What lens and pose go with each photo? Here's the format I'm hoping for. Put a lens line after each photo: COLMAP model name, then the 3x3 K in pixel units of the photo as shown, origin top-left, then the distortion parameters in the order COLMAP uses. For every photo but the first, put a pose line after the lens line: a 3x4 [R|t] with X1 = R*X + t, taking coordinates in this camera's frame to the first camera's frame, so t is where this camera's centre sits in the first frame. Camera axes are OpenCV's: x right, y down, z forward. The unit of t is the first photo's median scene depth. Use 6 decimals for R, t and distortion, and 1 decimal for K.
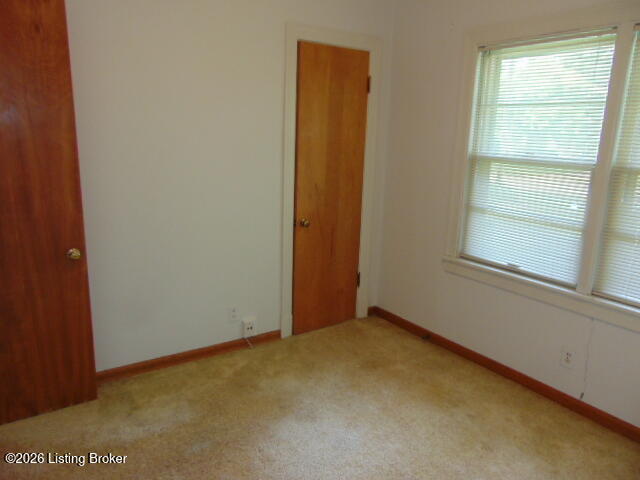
lens RADIAL K [[481.2, 0, 320.0], [0, 481.2, 240.4], [0, 0, 1]] dist [-0.011825, 0.037670]
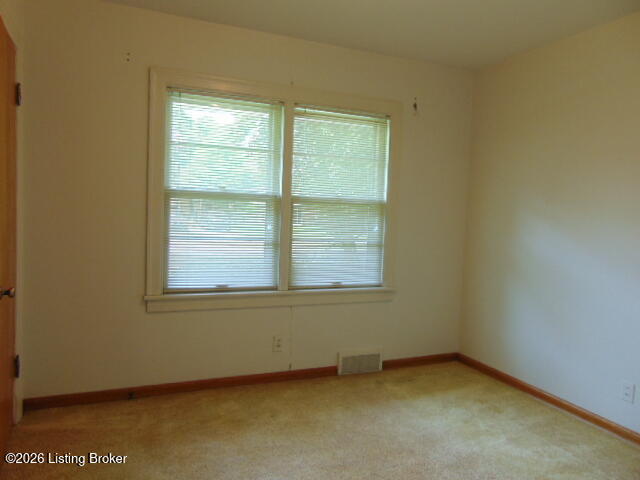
lens RADIAL K [[481.2, 0, 320.1], [0, 481.2, 237.7], [0, 0, 1]] dist [-0.011825, 0.037670]
pose [[0.203251, -0.083909, 0.975525, -0.634254], [0.183791, 0.981881, 0.046162, -0.067581], [-0.961722, 0.169910, 0.214990, 0.508353]]
